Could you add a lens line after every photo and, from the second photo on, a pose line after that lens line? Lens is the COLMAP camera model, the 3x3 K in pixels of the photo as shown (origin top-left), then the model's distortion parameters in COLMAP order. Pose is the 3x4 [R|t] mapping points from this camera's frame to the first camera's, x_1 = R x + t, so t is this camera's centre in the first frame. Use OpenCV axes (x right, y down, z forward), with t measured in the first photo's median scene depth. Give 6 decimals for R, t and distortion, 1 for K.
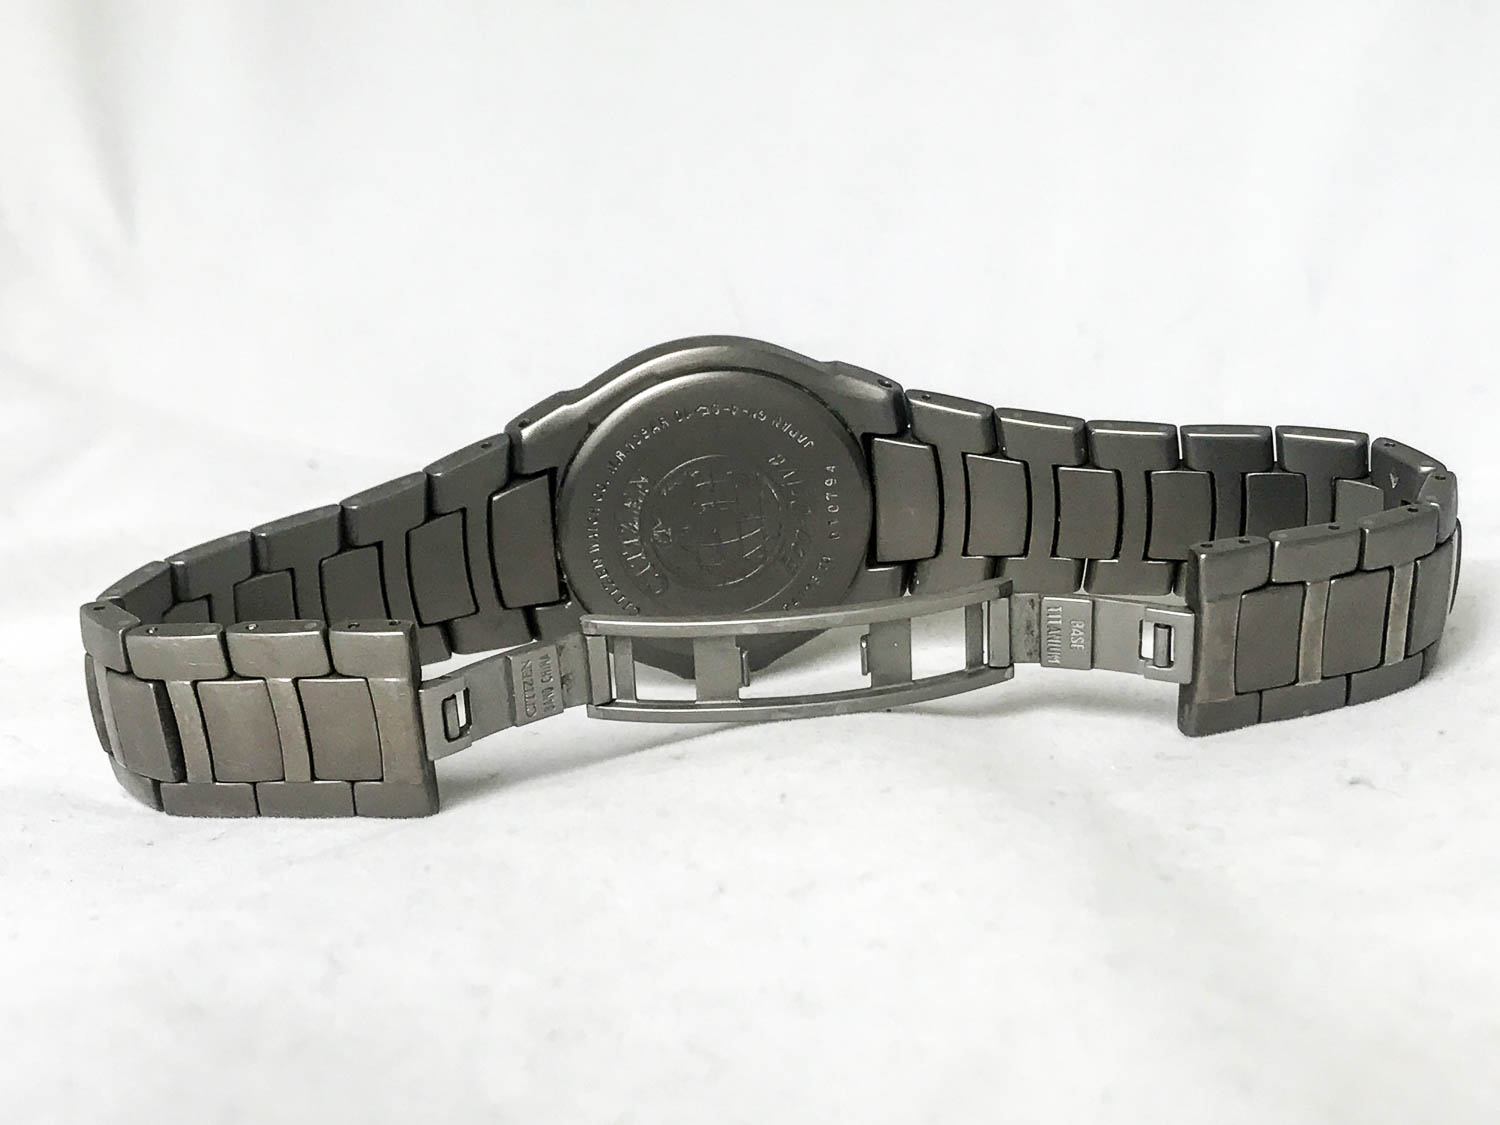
lens RADIAL K [[2589.9, 0, 750.0], [0, 2589.9, 562.5], [0, 0, 1]] dist [0.298007, -1.811040]
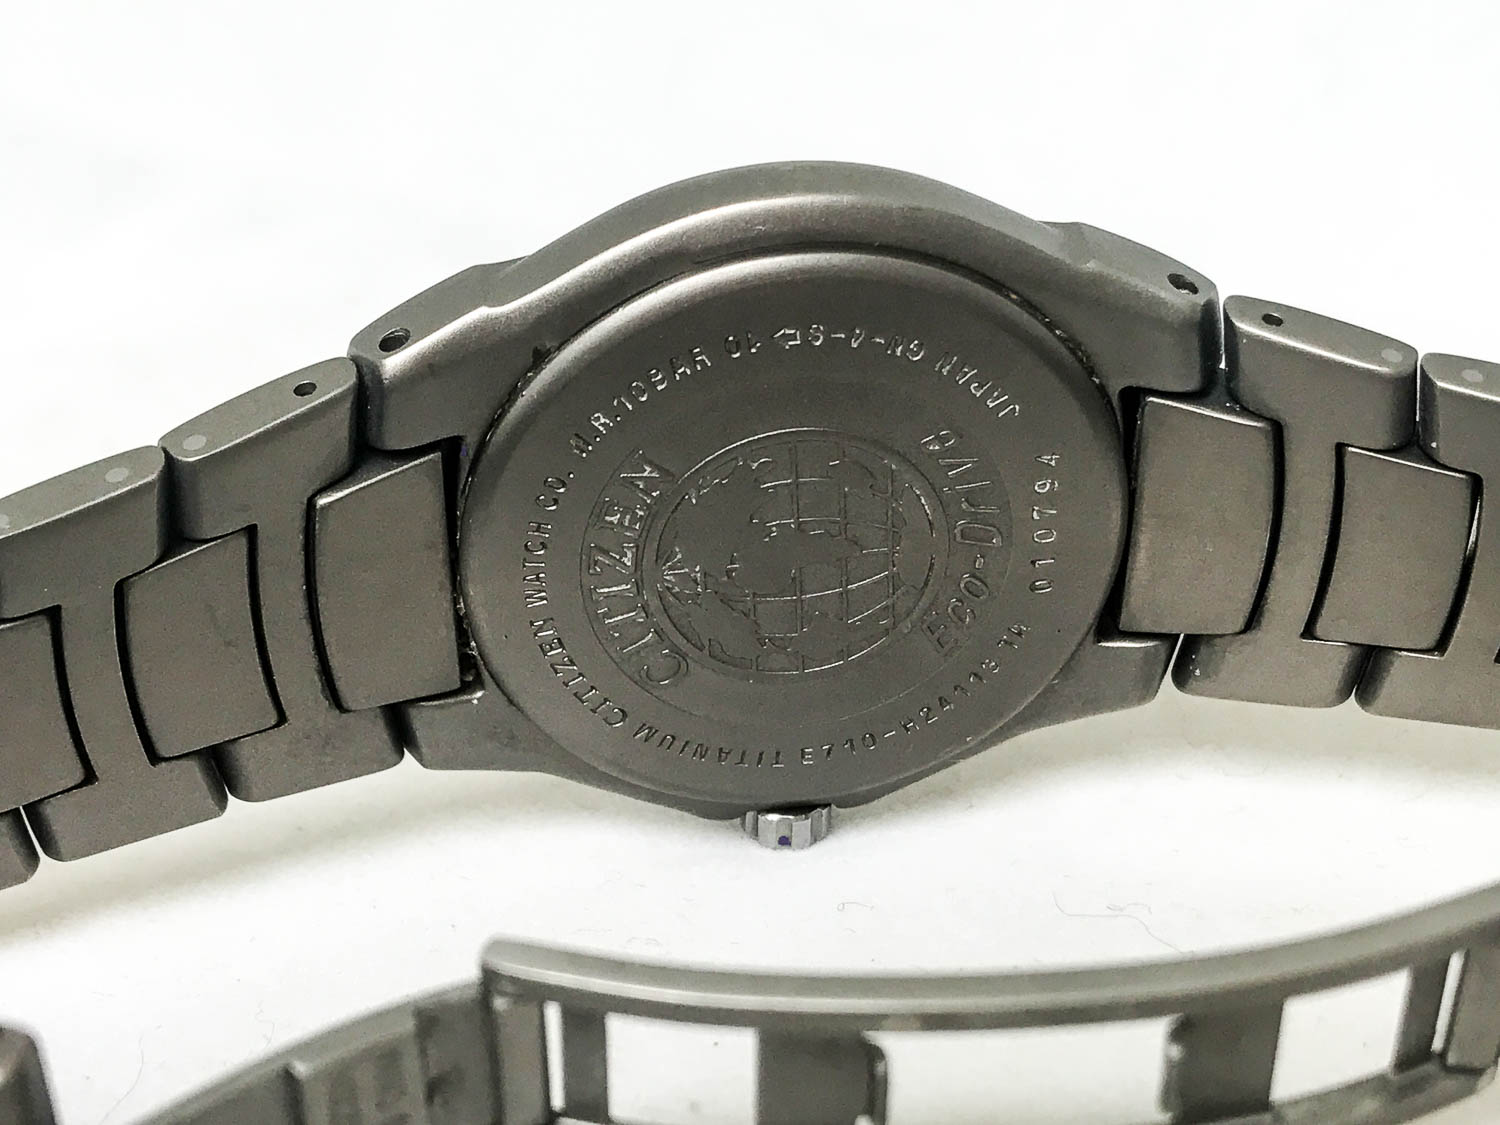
lens RADIAL K [[2589.9, 0, 750.0], [0, 2589.9, 562.5], [0, 0, 1]] dist [0.298007, -1.811040]
pose [[0.998260, 0.052737, 0.026368, -0.034228], [-0.057082, 0.976435, 0.208124, -0.112874], [-0.014771, -0.209267, 0.977747, 0.542011]]
